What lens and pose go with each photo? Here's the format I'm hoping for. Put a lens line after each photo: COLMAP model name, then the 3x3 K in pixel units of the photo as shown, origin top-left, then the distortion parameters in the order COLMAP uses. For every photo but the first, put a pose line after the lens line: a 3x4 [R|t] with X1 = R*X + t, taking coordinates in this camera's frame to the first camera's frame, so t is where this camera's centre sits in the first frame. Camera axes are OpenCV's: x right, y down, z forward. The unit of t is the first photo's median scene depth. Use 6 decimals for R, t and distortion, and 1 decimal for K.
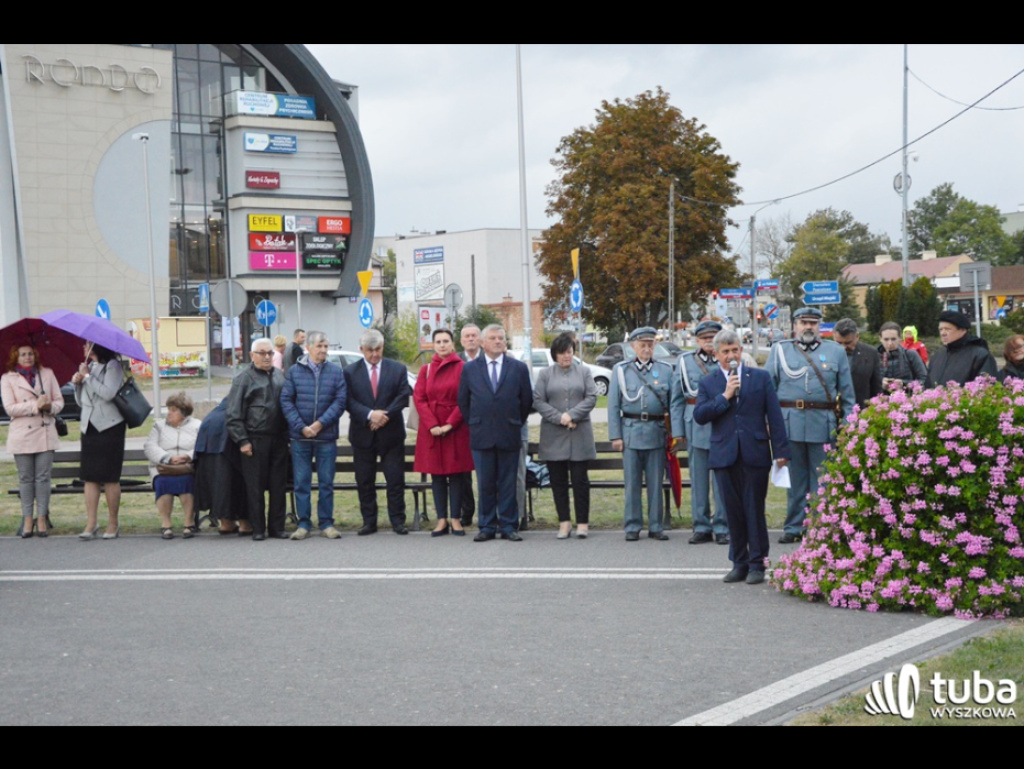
lens RADIAL K [[1562.0, 0, 481.8], [0, 1562.0, 387.3], [0, 0, 1]] dist [0.136098, 0.456205]
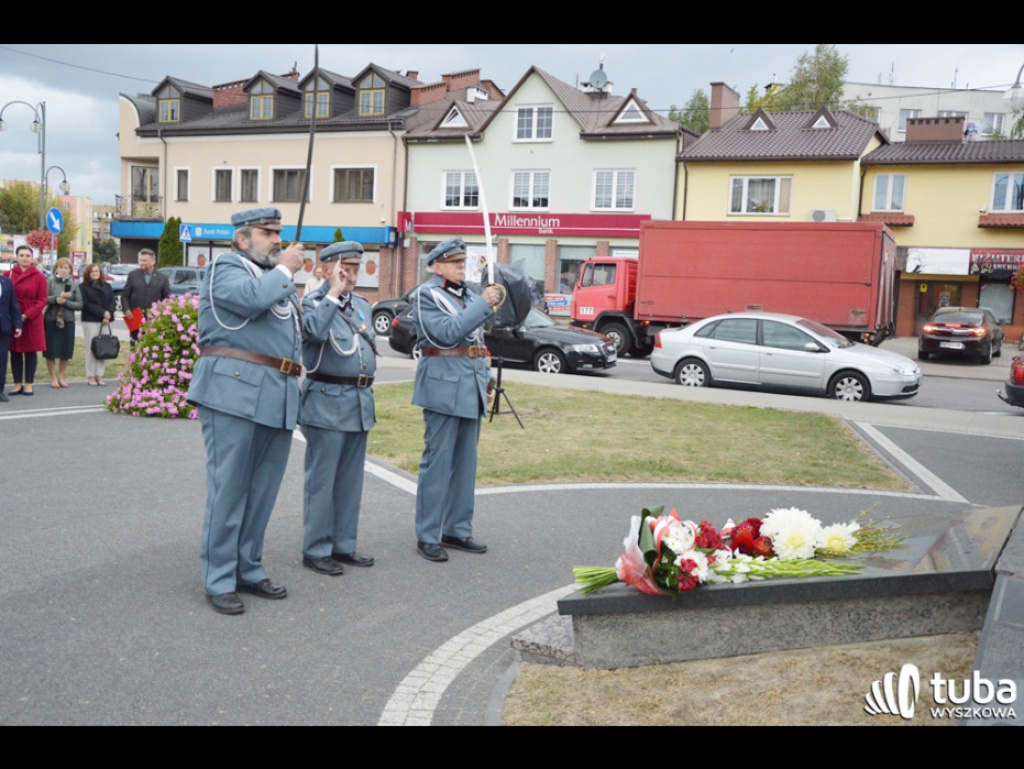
lens RADIAL K [[1027.6, 0, 500.6], [0, 1027.6, 386.0], [0, 0, 1]] dist [-0.066119, 0.224539]
pose [[0.394135, -0.043373, 0.918029, -0.099914], [-0.034359, 0.997492, 0.061878, 0.002637], [-0.918410, -0.055931, 0.391656, 0.033535]]
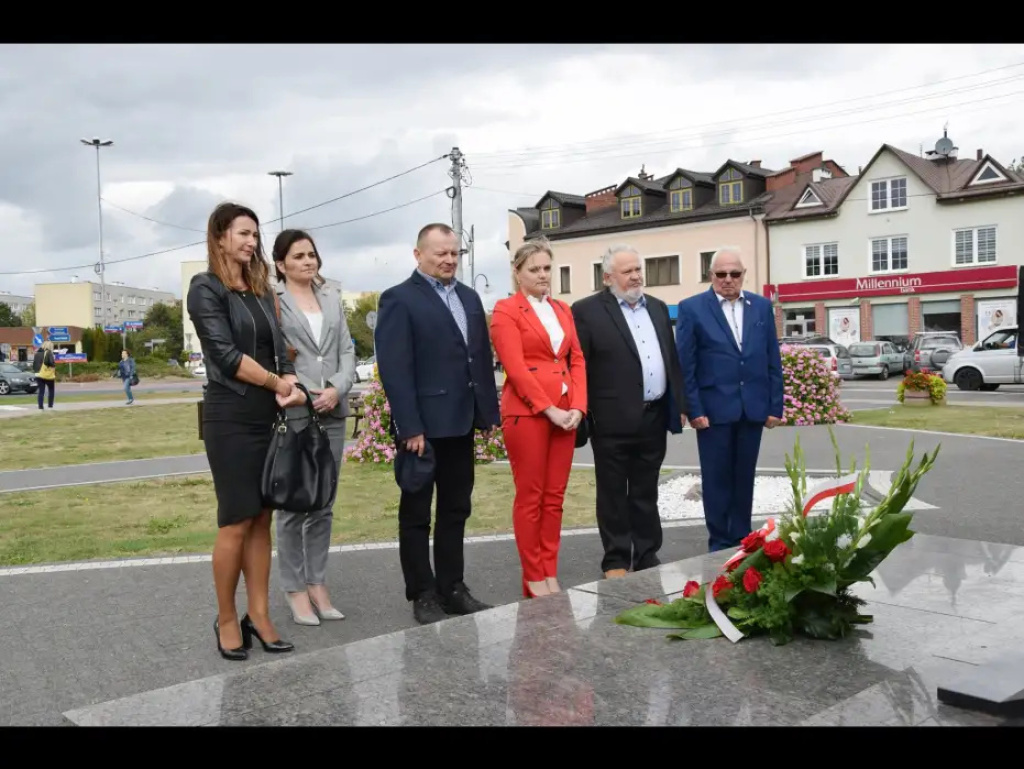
lens RADIAL K [[1009.2, 0, 486.6], [0, 1009.2, 388.0], [0, 0, 1]] dist [-0.083395, 0.239079]
pose [[0.643779, -0.008723, 0.765162, -0.204123], [0.027208, 0.999564, -0.011496, 0.011570], [-0.764728, 0.028219, 0.643735, 0.043846]]
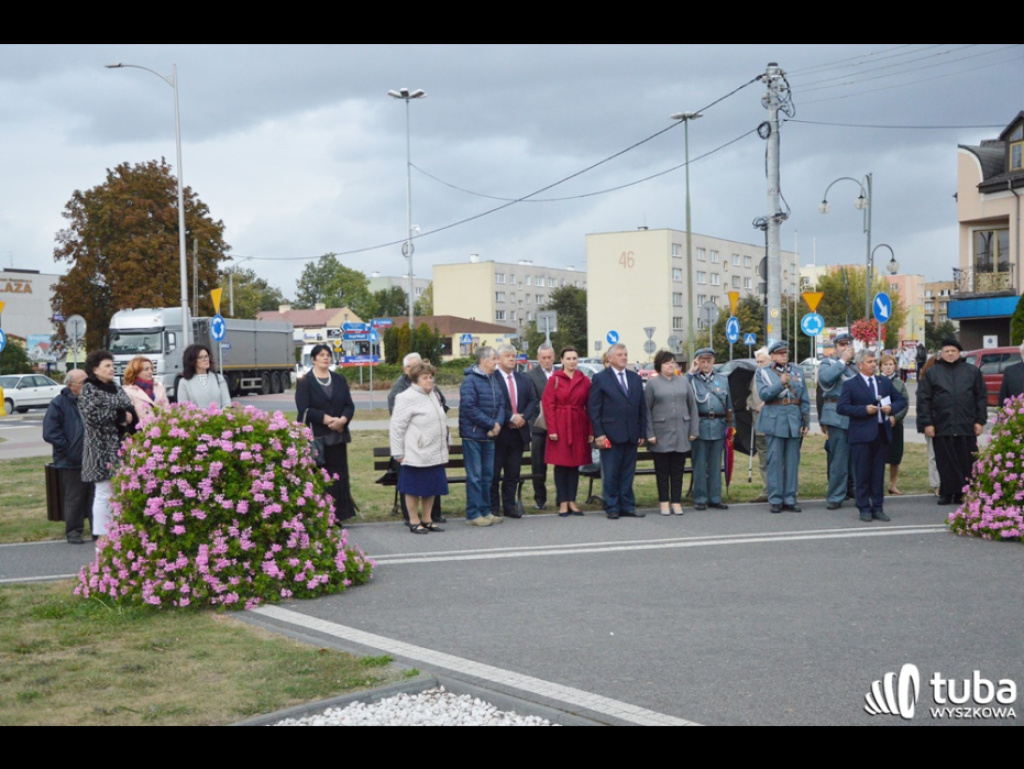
lens RADIAL K [[1258.7, 0, 487.6], [0, 1258.7, 398.4], [0, 0, 1]] dist [0.000602, 0.390430]
pose [[0.899145, -0.000774, 0.437651, -0.103420], [0.004902, 0.999954, -0.008302, 0.002331], [-0.437624, 0.009610, 0.899107, 0.030663]]
